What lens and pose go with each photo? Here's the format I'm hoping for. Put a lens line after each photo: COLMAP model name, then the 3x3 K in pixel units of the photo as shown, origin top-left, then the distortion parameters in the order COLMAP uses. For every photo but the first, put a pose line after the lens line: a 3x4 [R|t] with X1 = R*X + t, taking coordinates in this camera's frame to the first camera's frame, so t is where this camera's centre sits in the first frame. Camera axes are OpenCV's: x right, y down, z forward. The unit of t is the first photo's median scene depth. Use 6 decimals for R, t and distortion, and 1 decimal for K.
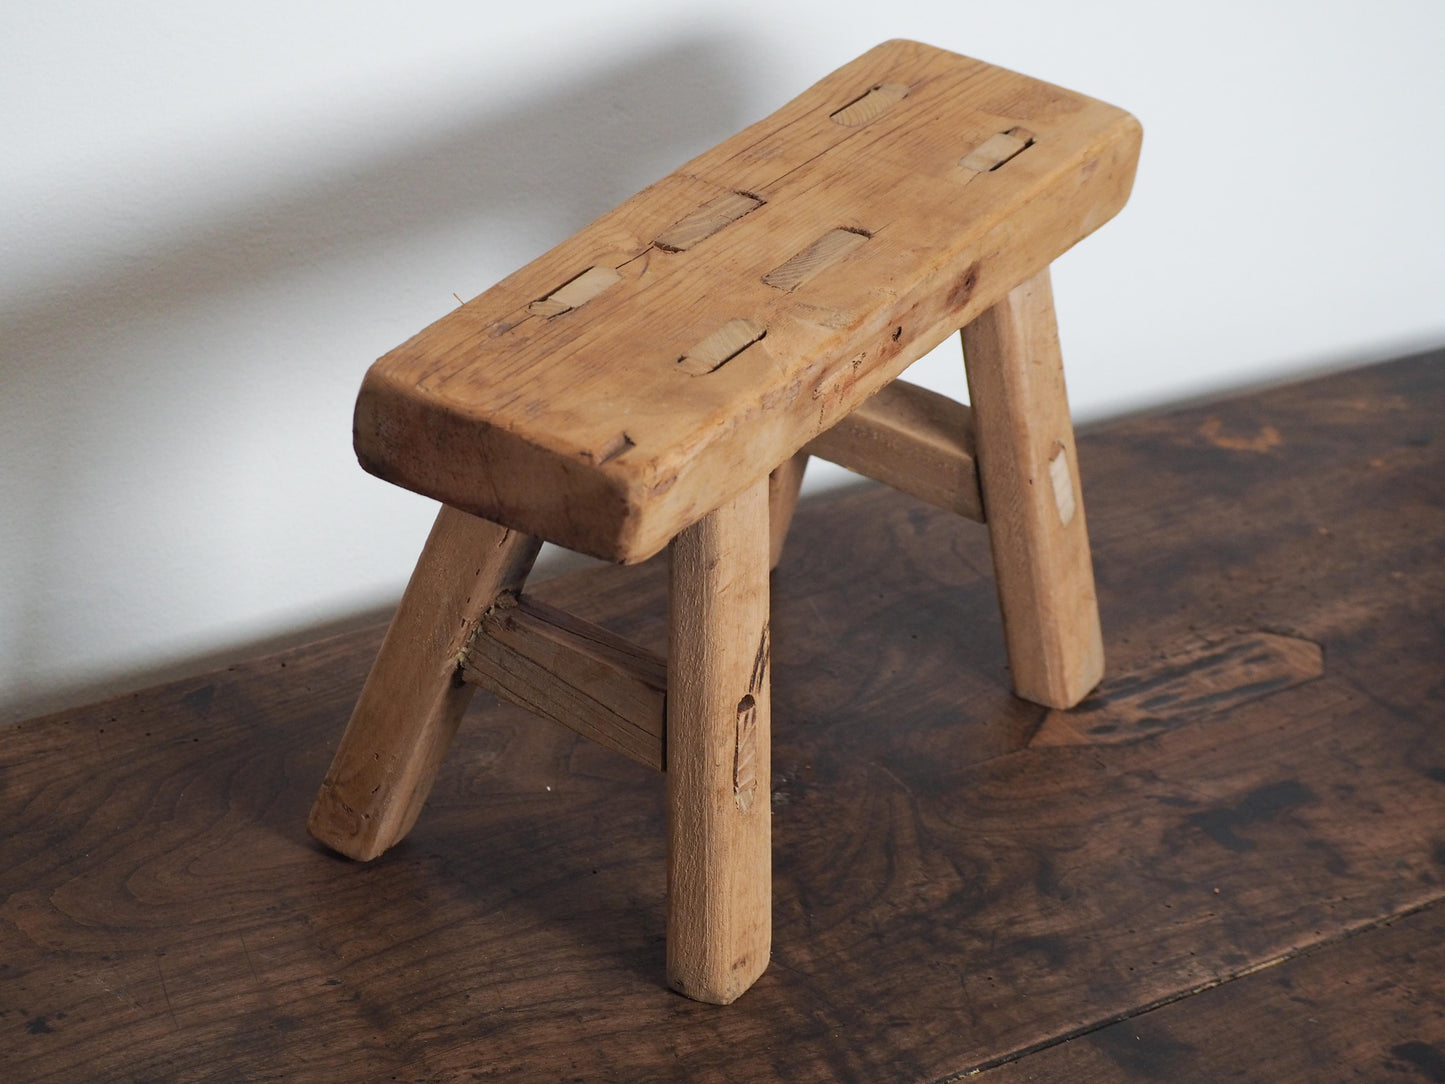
lens RADIAL K [[4386.2, 0, 722.5], [0, 4386.2, 536.2], [0, 0, 1]] dist [-0.195296, 0.000000]
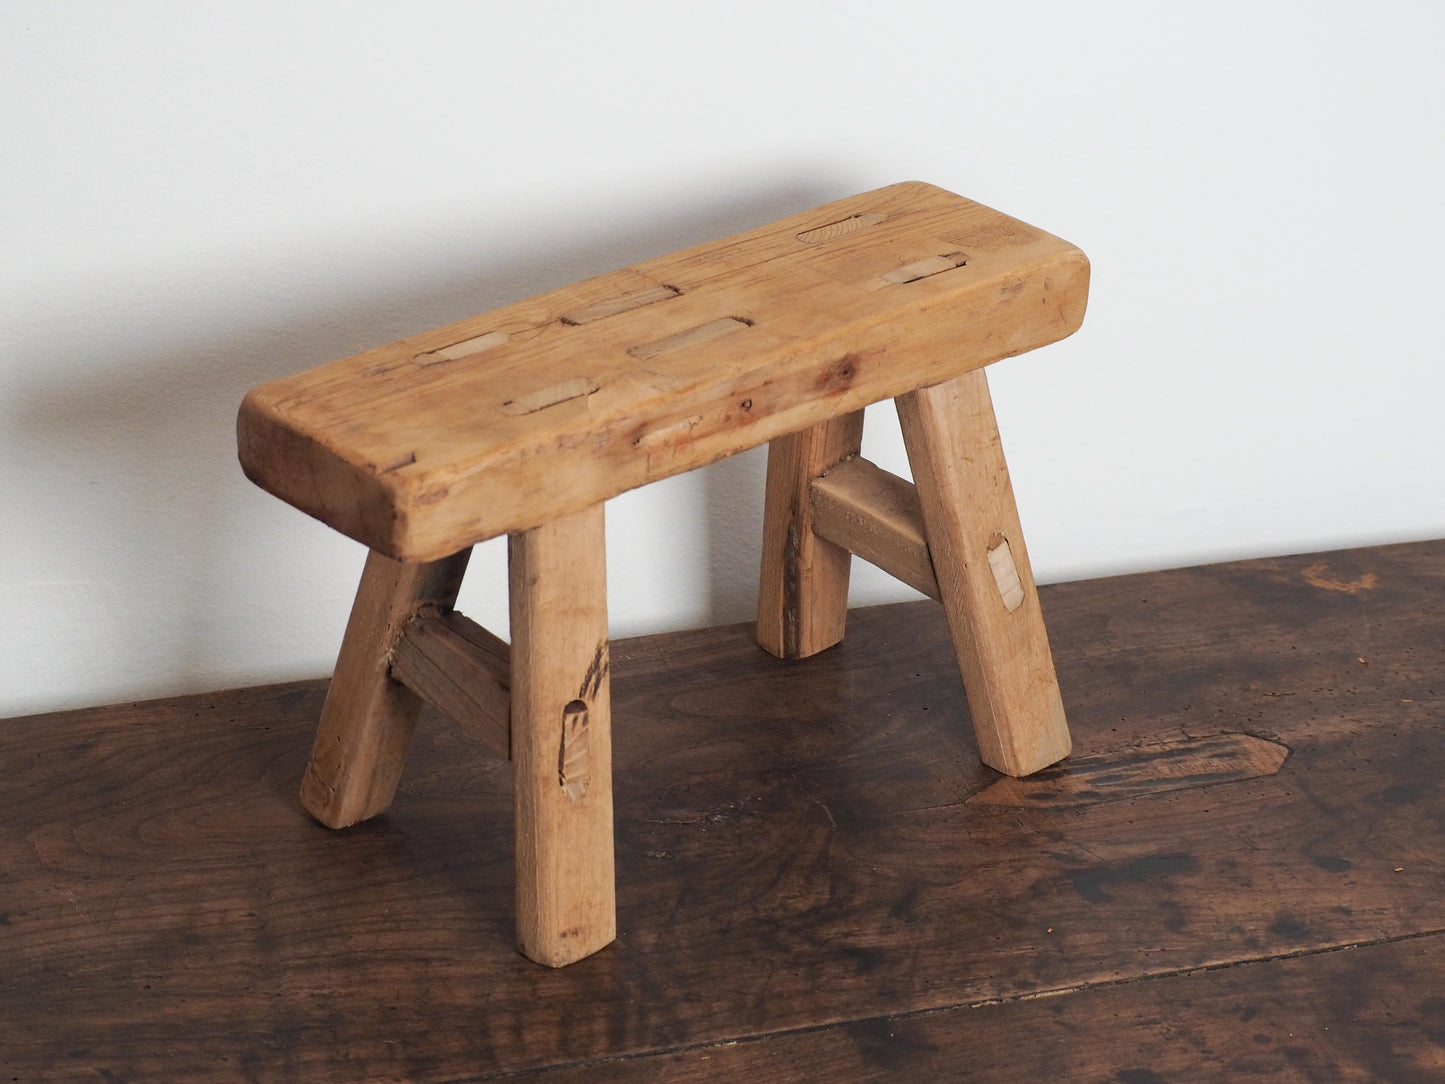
lens RADIAL K [[3844.7, 0, 710.4], [0, 3844.7, 598.9], [0, 0, 1]] dist [-0.173053, 0.000000]
pose [[0.944880, 0.072863, -0.319205, 0.349133], [-0.090889, 0.994978, -0.041924, 0.046997], [0.314548, 0.068625, 0.946758, 0.036013]]
